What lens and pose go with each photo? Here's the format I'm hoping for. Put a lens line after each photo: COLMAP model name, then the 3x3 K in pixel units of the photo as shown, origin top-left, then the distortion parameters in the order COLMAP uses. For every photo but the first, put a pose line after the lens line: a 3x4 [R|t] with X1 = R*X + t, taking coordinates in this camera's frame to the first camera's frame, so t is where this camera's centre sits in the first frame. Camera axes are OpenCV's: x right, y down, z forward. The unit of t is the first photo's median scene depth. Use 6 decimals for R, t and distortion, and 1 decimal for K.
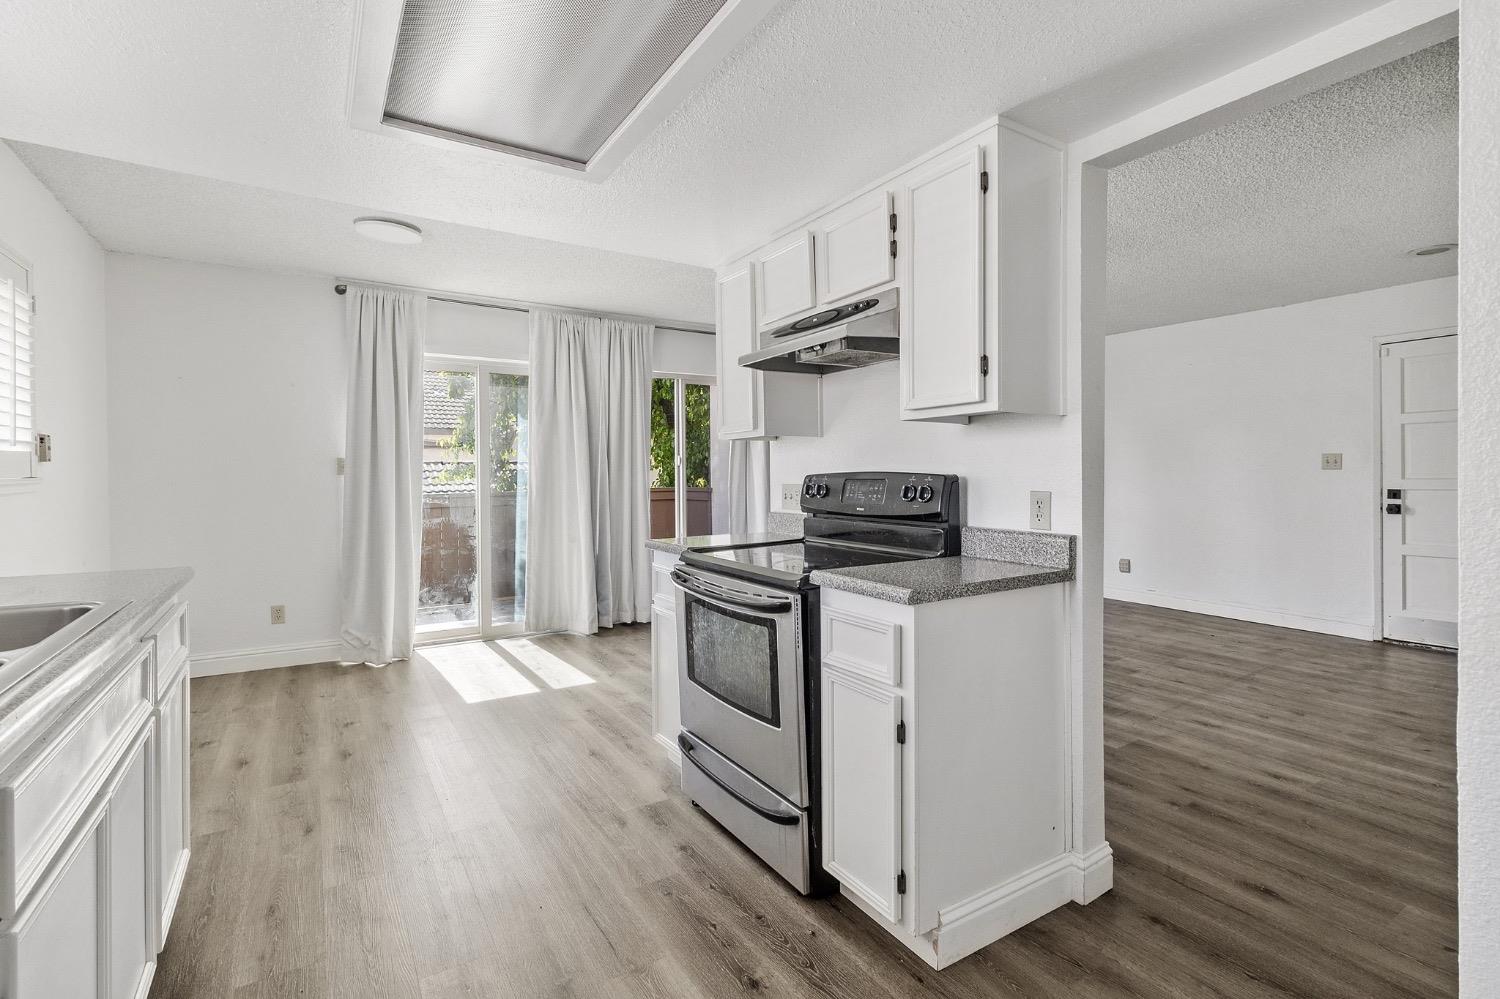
lens RADIAL K [[691.8, 0, 747.4], [0, 691.8, 484.0], [0, 0, 1]] dist [0.002603, 0.000406]
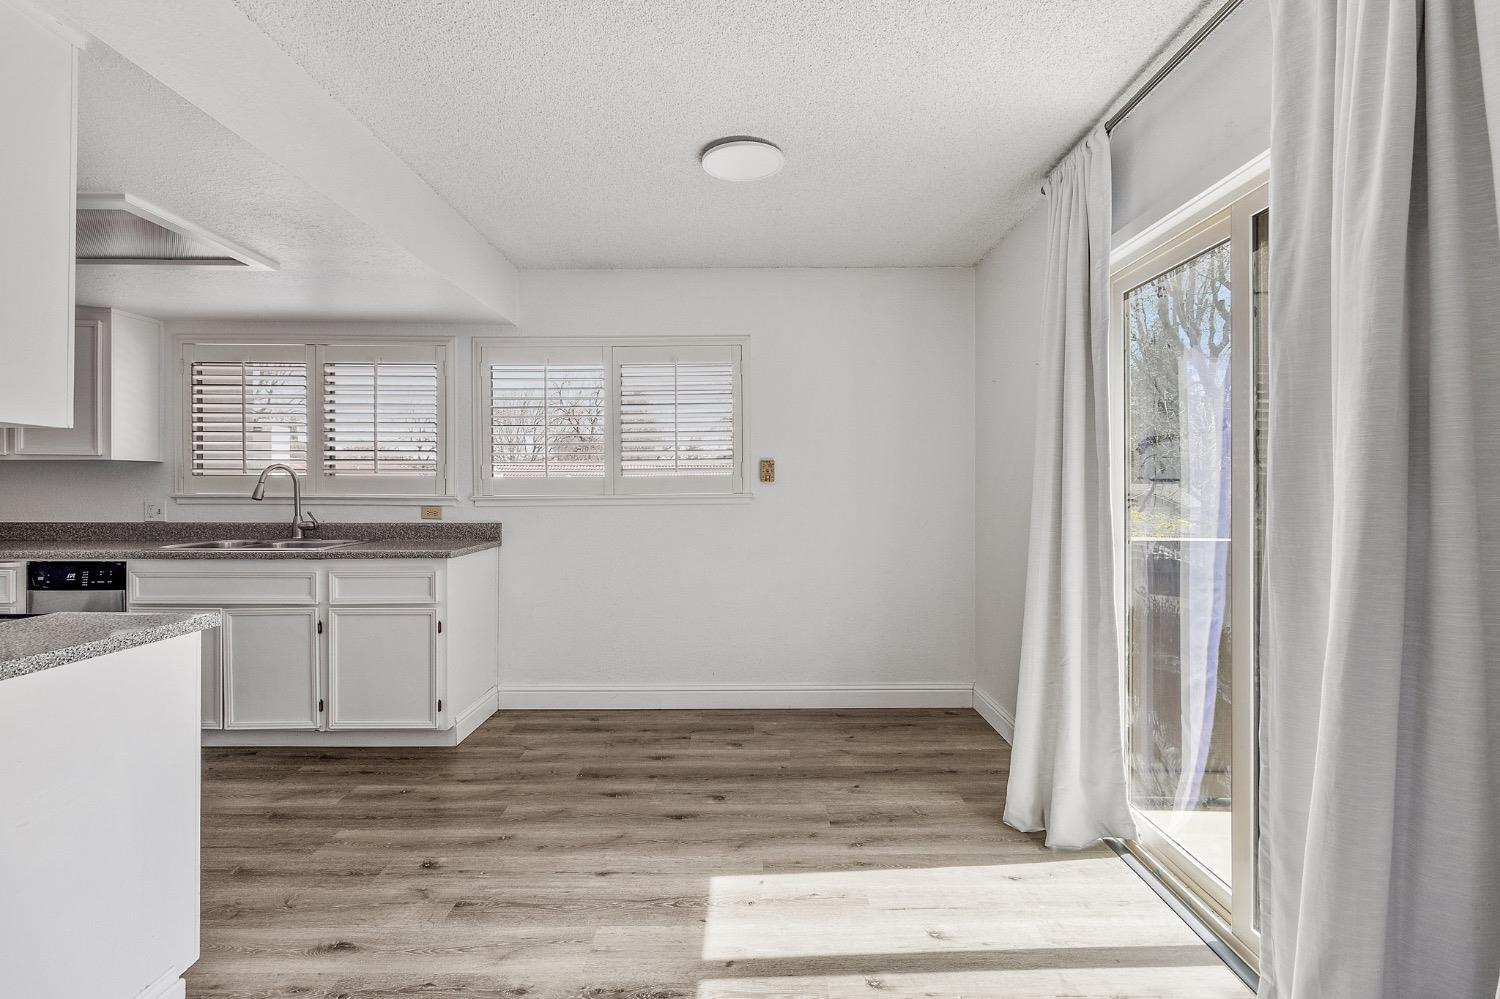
lens RADIAL K [[691.8, 0, 747.4], [0, 691.8, 484.0], [0, 0, 1]] dist [0.002603, 0.000406]
pose [[-0.538571, 0.000209, -0.842580, 0.104456], [-0.008040, 0.999953, 0.005387, -0.031902], [0.842541, 0.009675, -0.538545, 1.592204]]
